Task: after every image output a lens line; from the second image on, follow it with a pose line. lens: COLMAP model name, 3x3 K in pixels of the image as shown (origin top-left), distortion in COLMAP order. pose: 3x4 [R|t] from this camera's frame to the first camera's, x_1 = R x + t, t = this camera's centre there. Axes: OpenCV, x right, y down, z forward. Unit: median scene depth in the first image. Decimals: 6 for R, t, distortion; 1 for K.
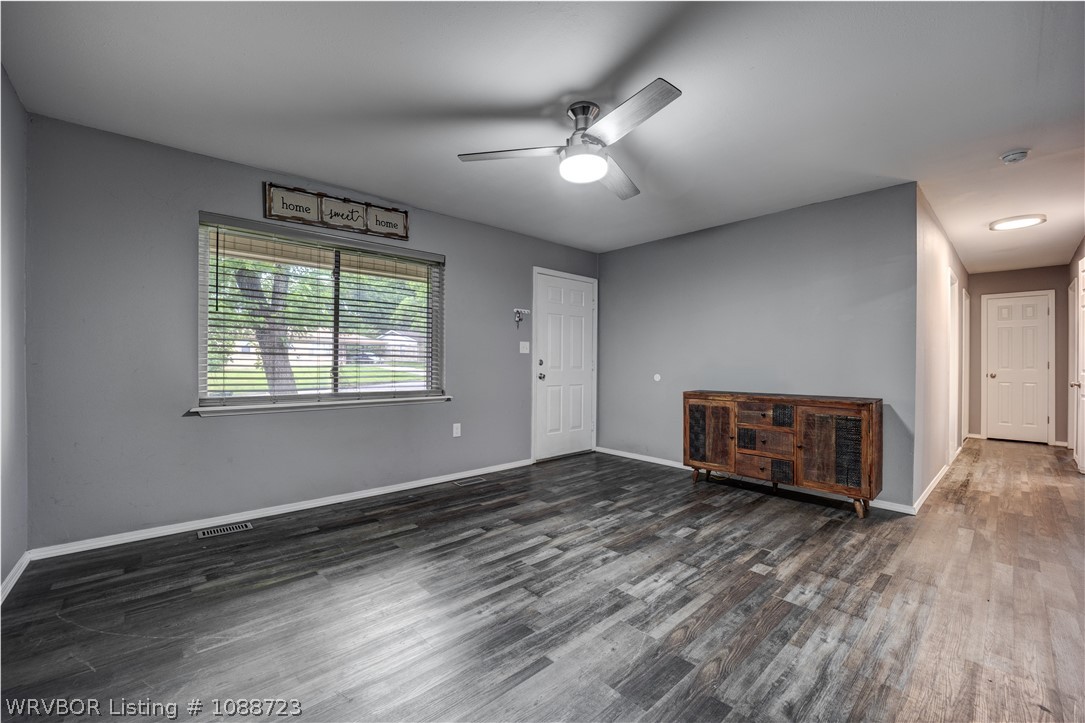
lens RADIAL K [[440.8, 0, 541.9], [0, 440.8, 363.6], [0, 0, 1]] dist [-0.023477, 0.000332]
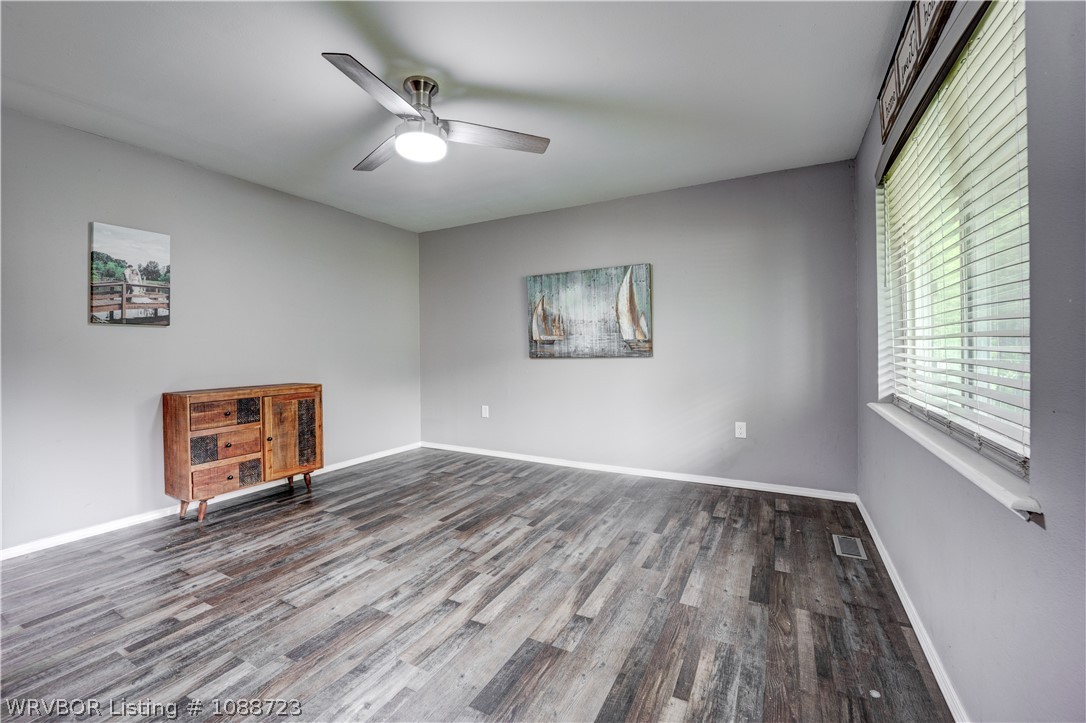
lens RADIAL K [[454.9, 0, 520.4], [0, 454.9, 348.3], [0, 0, 1]] dist [-0.023607, -0.000006]
pose [[-0.951236, -0.000282, -0.308465, 0.170314], [-0.000857, 0.999998, 0.001728, -0.008149], [0.308464, 0.001908, -0.951234, 1.763191]]
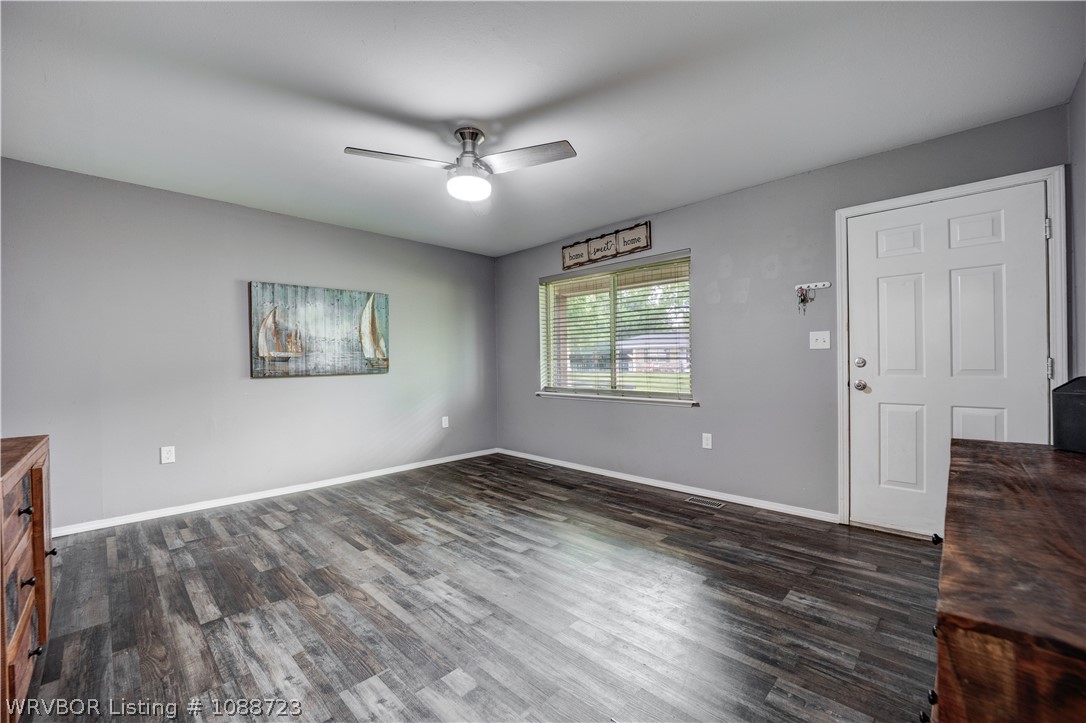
lens RADIAL K [[441.2, 0, 542.4], [0, 441.2, 363.6], [0, 0, 1]] dist [-0.023477, 0.000332]
pose [[0.056213, -0.006590, -0.998397, 1.051989], [0.005909, 0.999963, -0.006268, 0.000298], [0.998401, -0.005547, 0.056250, 0.984671]]
